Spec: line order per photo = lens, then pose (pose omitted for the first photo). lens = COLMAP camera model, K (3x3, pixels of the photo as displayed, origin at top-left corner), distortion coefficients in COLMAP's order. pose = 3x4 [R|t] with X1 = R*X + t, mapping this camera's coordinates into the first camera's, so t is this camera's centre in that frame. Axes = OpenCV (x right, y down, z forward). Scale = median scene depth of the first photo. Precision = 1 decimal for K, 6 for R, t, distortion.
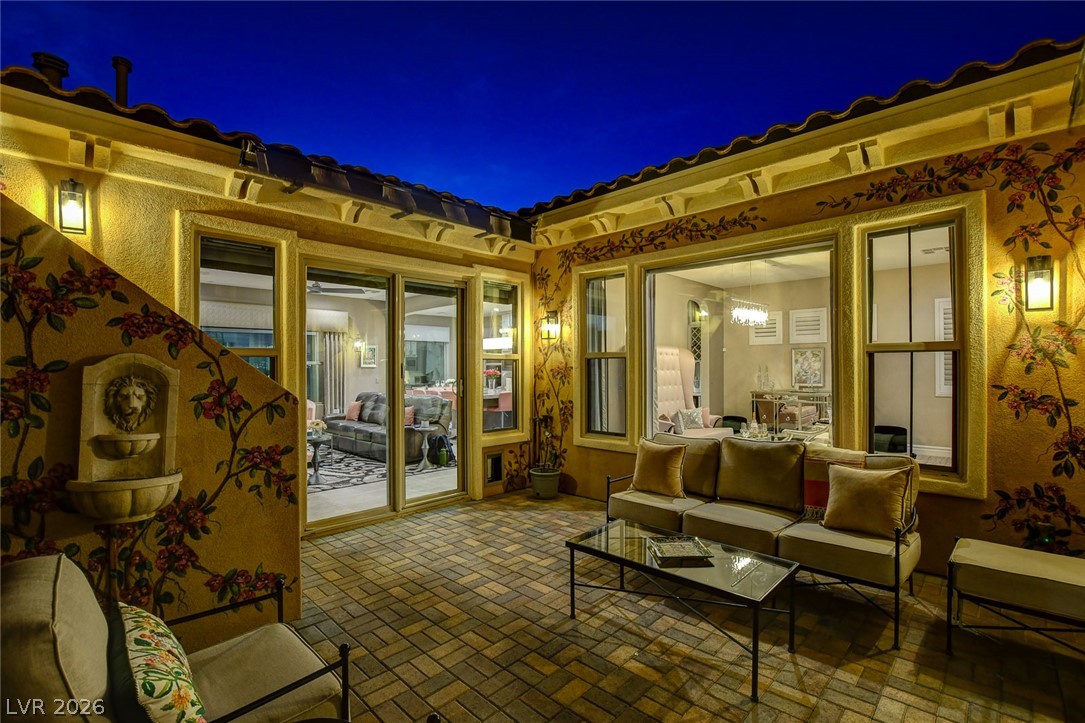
lens RADIAL K [[483.3, 0, 548.2], [0, 483.3, 368.1], [0, 0, 1]] dist [-0.037987, 0.000297]
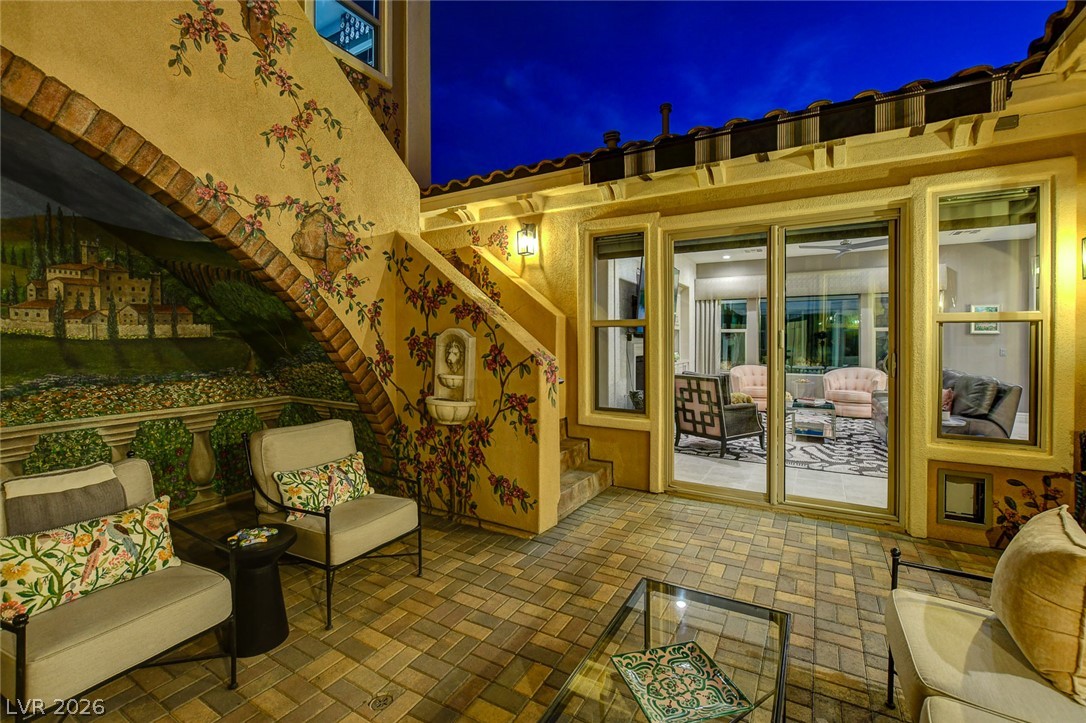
lens RADIAL K [[472.2, 0, 540.5], [0, 472.2, 344.3], [0, 0, 1]] dist [-0.018393, 0.000308]
pose [[0.231802, 0.017563, -0.972604, 0.707618], [0.002337, 0.999824, 0.018611, -0.003460], [0.972760, -0.006587, 0.231720, 0.723263]]
